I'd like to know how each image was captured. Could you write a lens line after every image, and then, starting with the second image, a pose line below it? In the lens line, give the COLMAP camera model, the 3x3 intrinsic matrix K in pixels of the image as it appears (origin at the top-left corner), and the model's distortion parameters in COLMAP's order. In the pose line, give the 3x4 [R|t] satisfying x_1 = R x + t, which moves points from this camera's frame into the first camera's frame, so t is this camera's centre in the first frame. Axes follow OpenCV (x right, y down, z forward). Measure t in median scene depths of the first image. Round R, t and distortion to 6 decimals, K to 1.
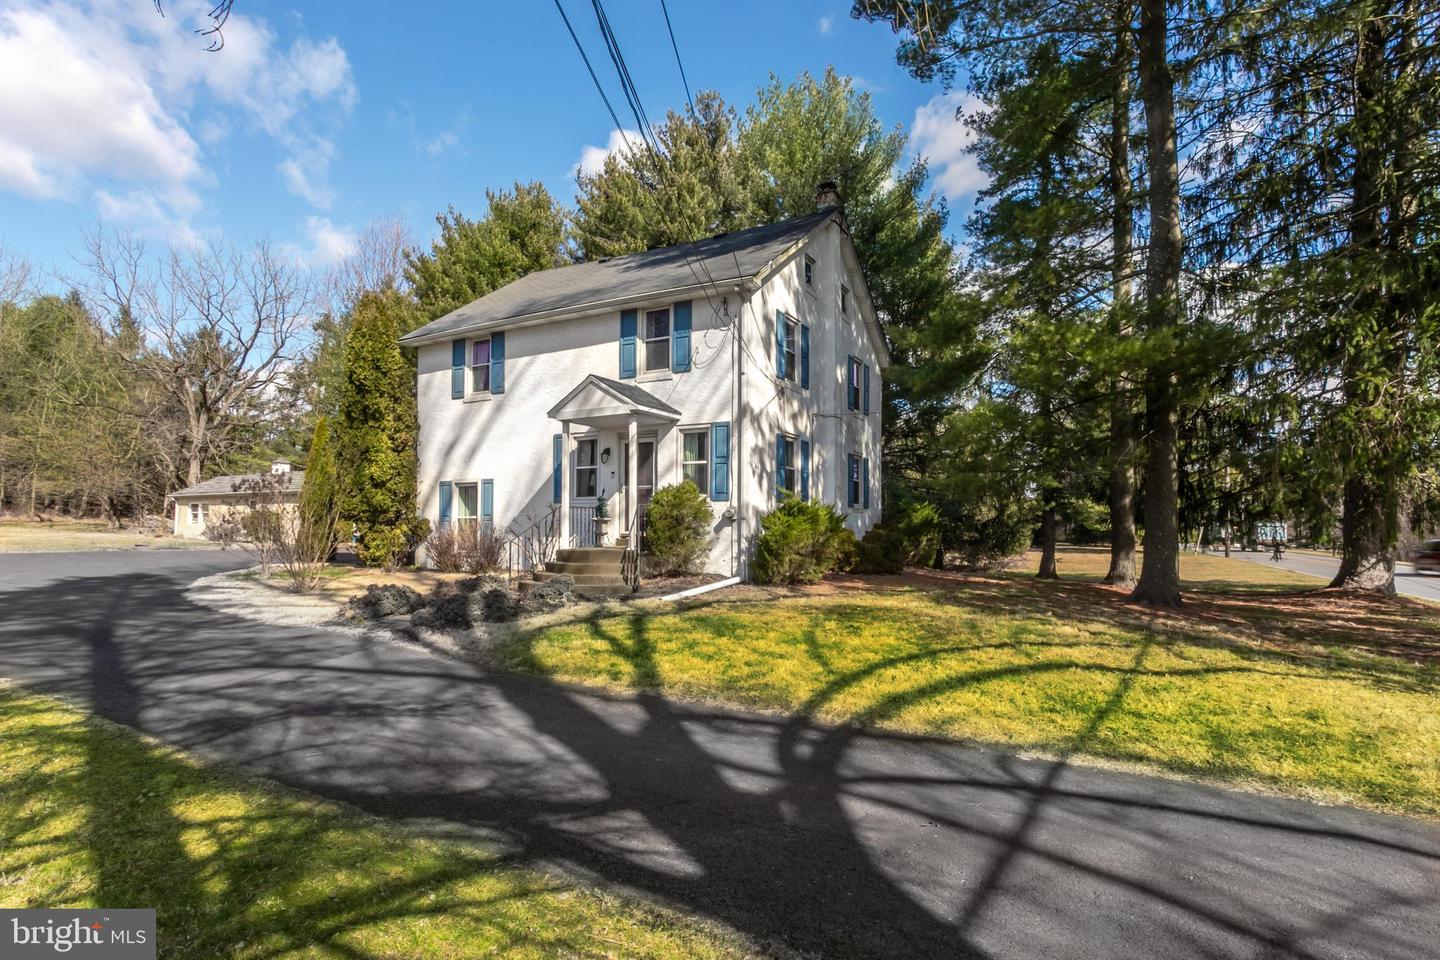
lens RADIAL K [[710.2, 0, 711.9], [0, 710.2, 478.4], [0, 0, 1]] dist [-0.001484, 0.002240]
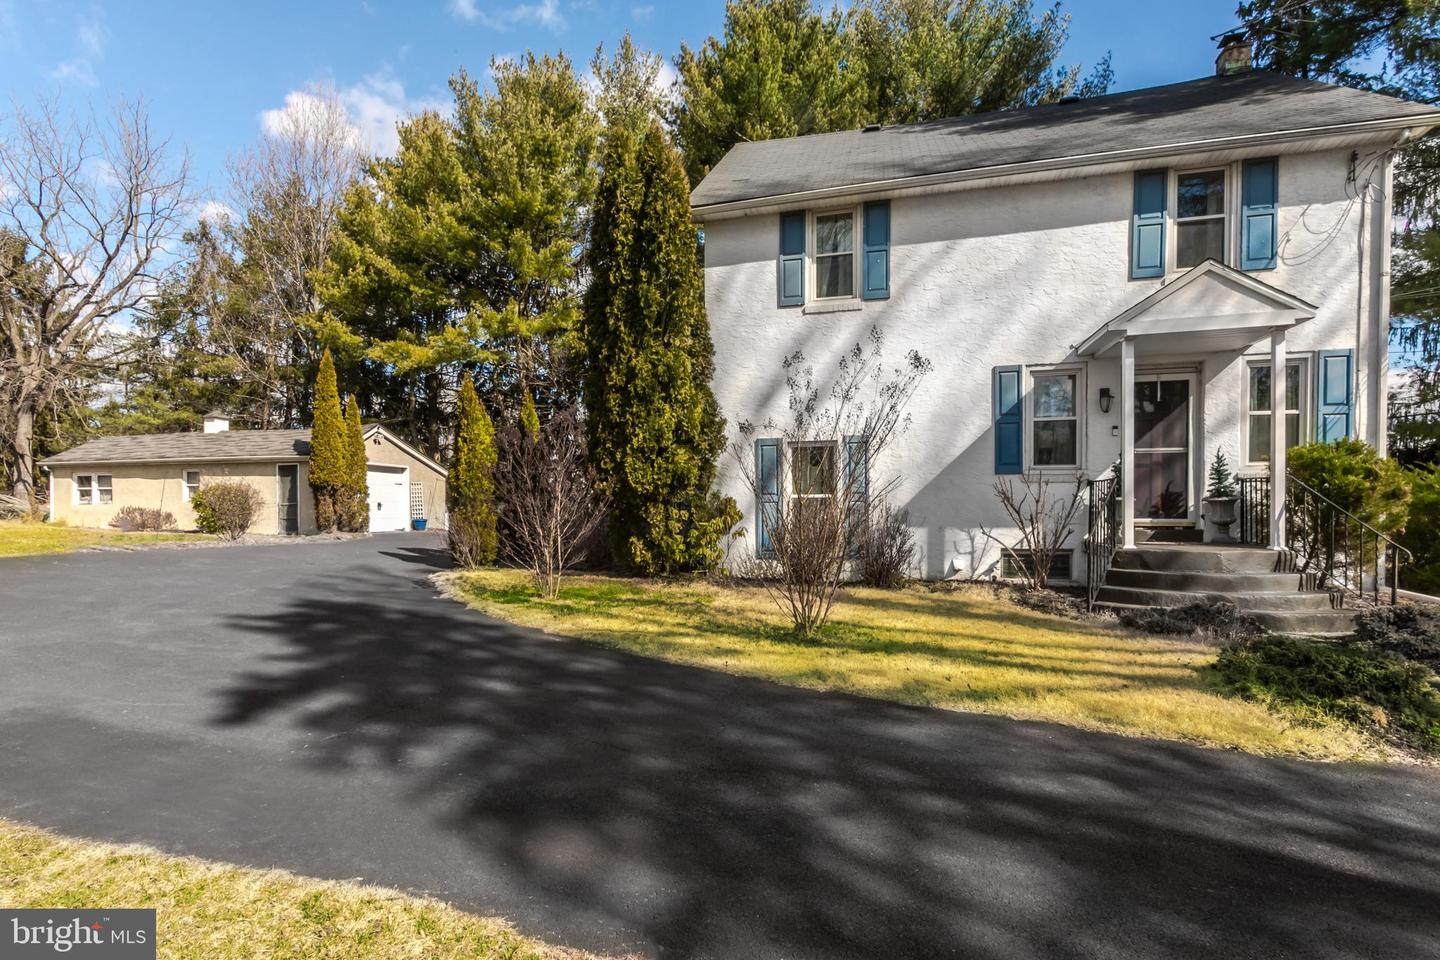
lens RADIAL K [[773.4, 0, 717.6], [0, 773.4, 490.6], [0, 0, 1]] dist [0.007105, 0.000483]
pose [[0.983054, 0.006711, 0.183195, -0.552444], [-0.014464, 0.999054, 0.041016, 0.022438], [-0.182747, -0.042971, 0.982220, 0.338809]]
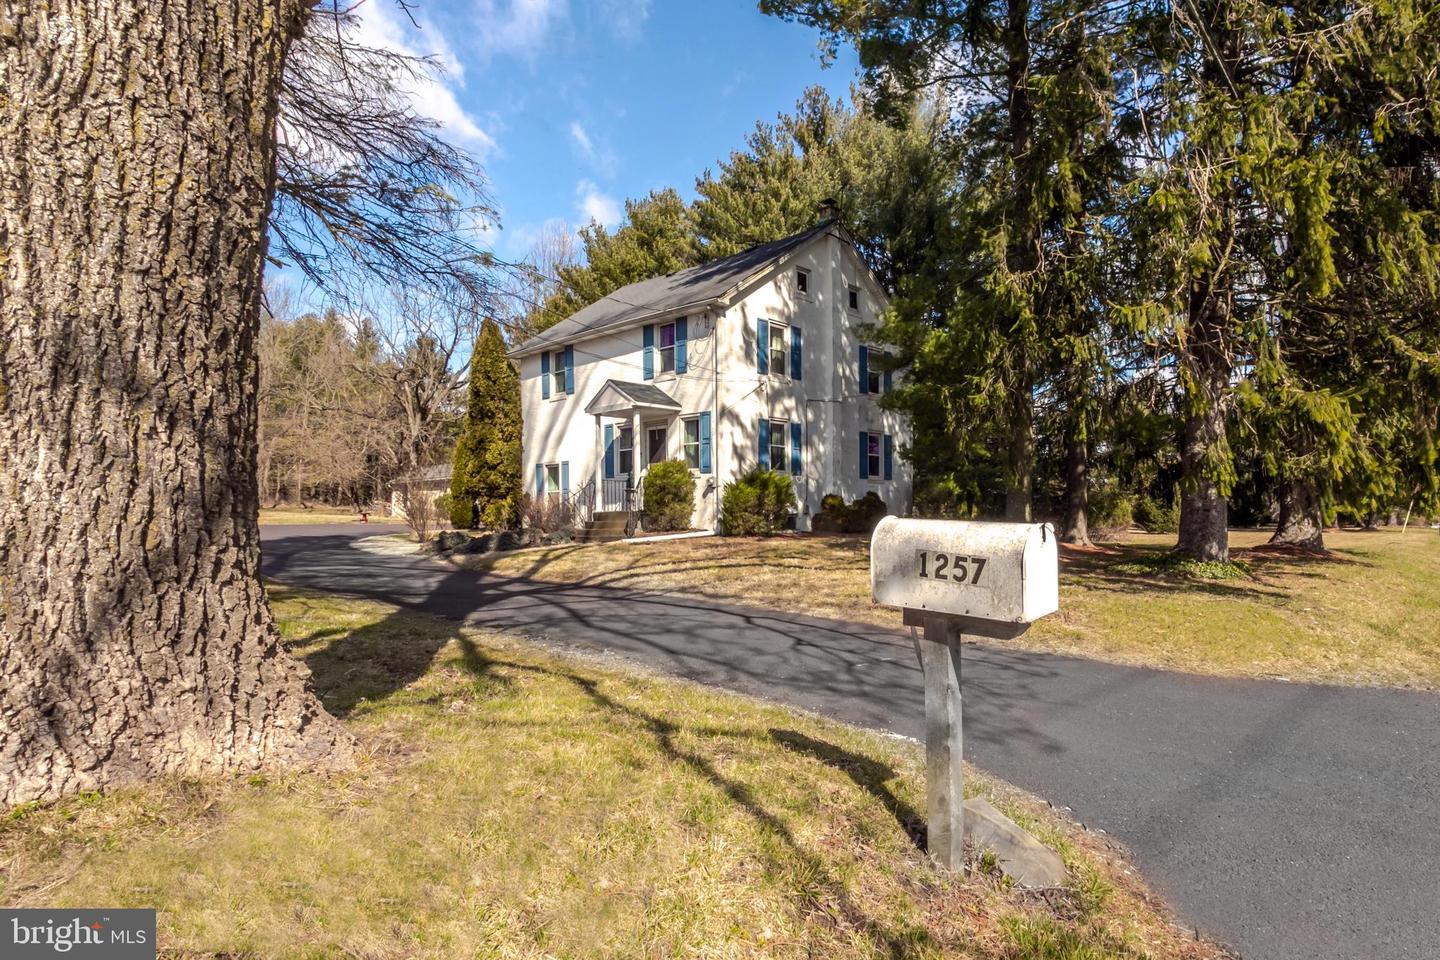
lens RADIAL K [[710.2, 0, 729.0], [0, 710.2, 485.2], [0, 0, 1]] dist [-0.001484, 0.002240]
pose [[0.975957, -0.016029, -0.217371, 0.247222], [0.023661, 0.999190, 0.032554, 0.009616], [0.216673, -0.036914, 0.975546, -0.185157]]
